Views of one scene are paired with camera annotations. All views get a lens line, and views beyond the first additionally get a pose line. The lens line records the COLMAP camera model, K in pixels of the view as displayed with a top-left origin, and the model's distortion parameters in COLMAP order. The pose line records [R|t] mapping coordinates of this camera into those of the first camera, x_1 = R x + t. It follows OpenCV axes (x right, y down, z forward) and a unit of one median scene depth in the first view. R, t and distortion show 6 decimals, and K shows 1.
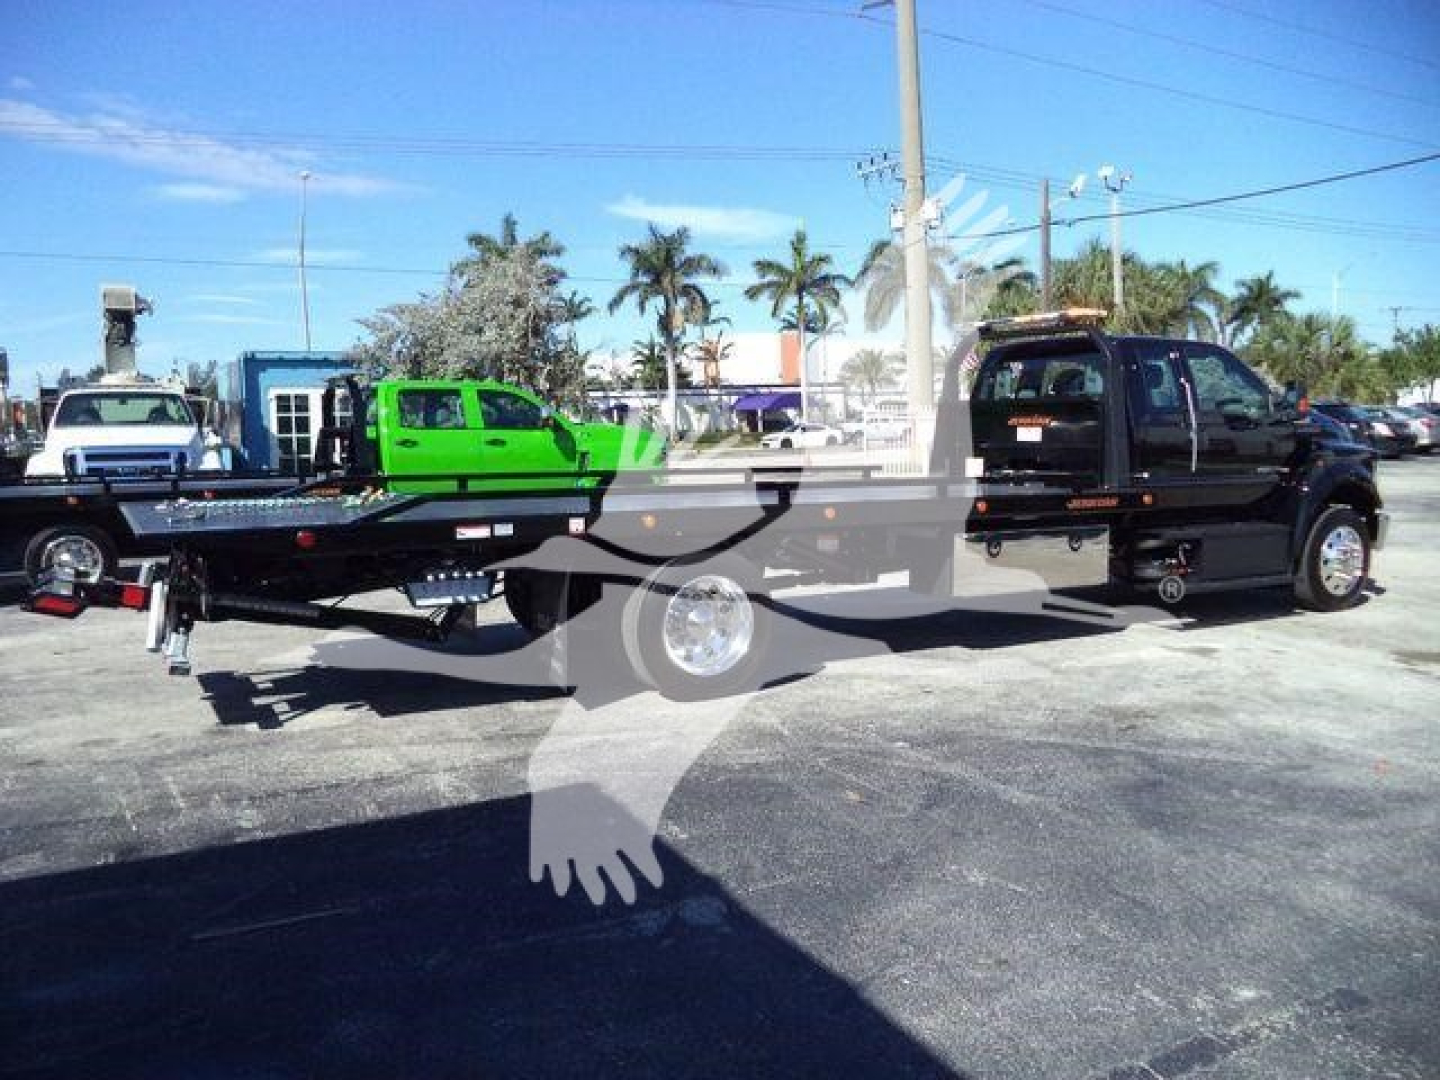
lens RADIAL K [[1206.1, 0, 720.0], [0, 1206.1, 540.0], [0, 0, 1]] dist [-0.035380, 0.012887]
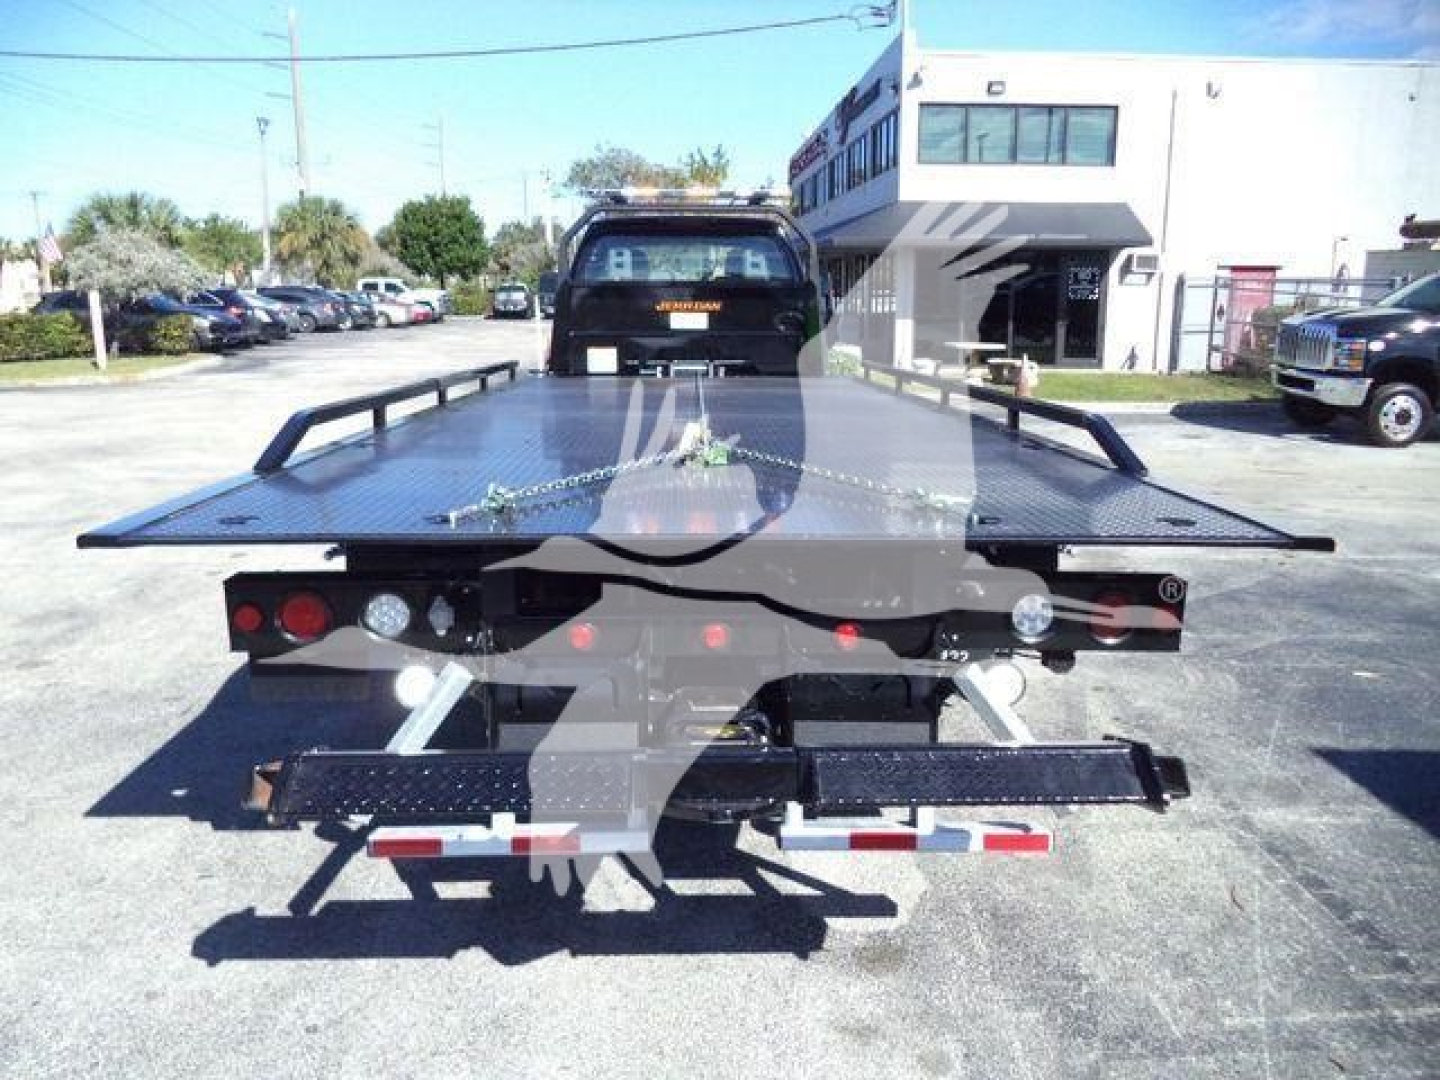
lens RADIAL K [[1206.1, 0, 720.0], [0, 1206.1, 540.0], [0, 0, 1]] dist [-0.035380, 0.012887]
pose [[0.455443, -0.160930, 0.875599, -0.143729], [0.081169, 0.986936, 0.139173, -0.012456], [-0.886557, 0.007686, 0.462556, 0.142129]]
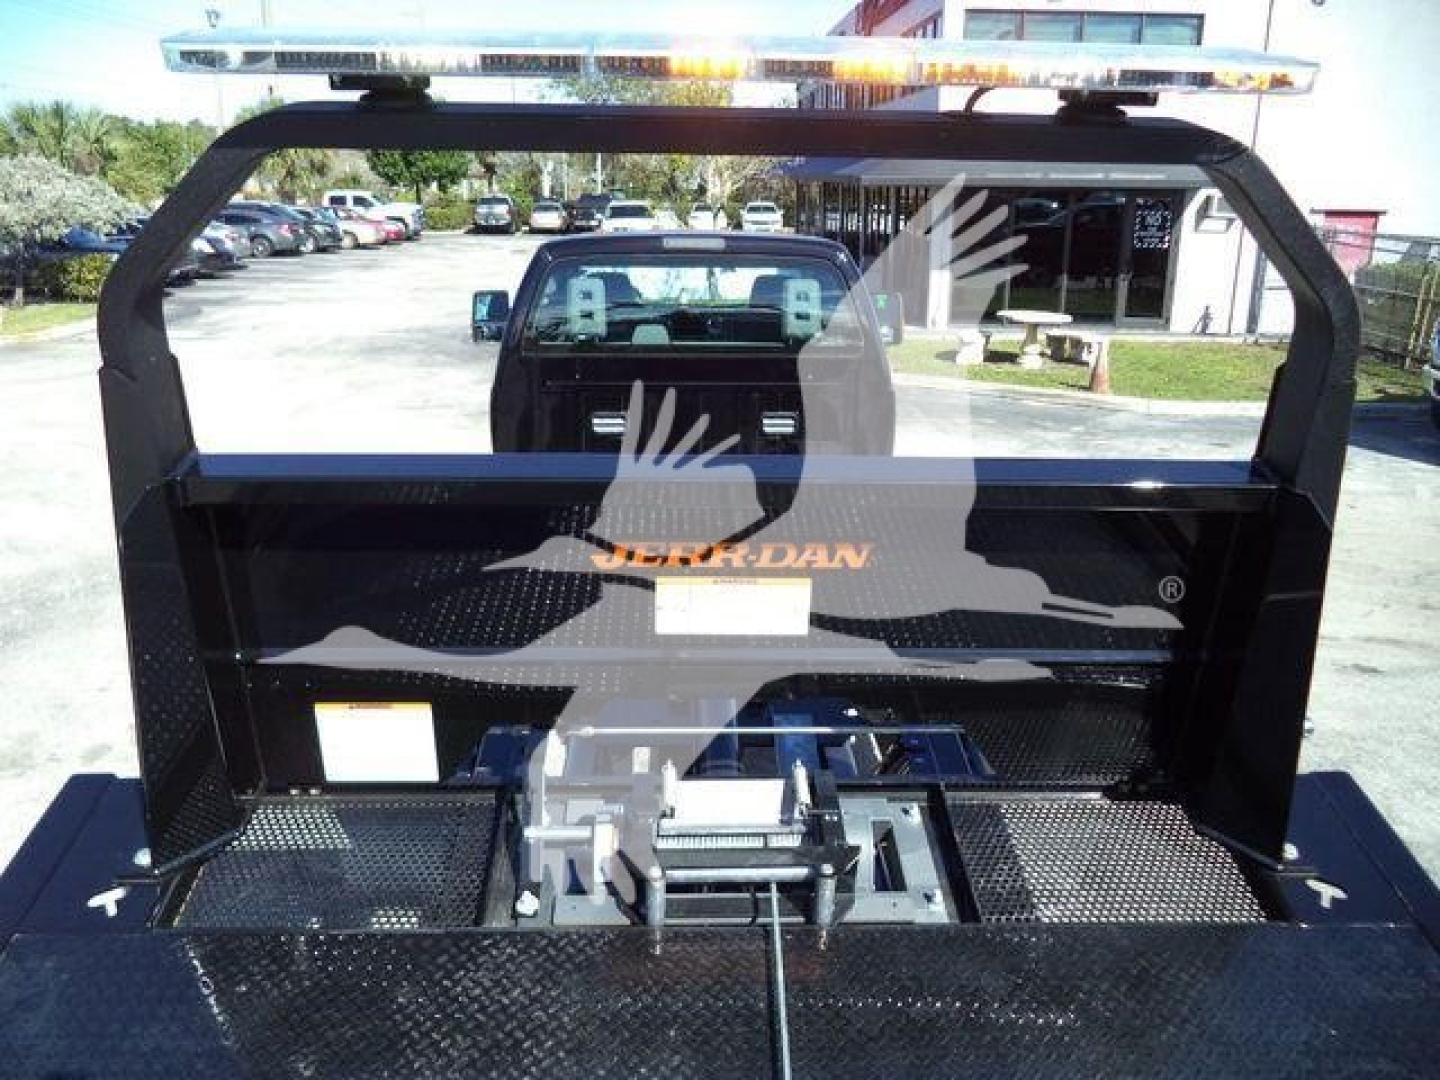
lens RADIAL K [[1180.3, 0, 719.6], [0, 1180.3, 534.3], [0, 0, 1]] dist [-0.025428, -0.004153]
pose [[0.451263, -0.235049, 0.860880, -0.060298], [0.074882, 0.971260, 0.225934, -0.040446], [-0.889244, -0.037491, 0.455895, 0.187244]]
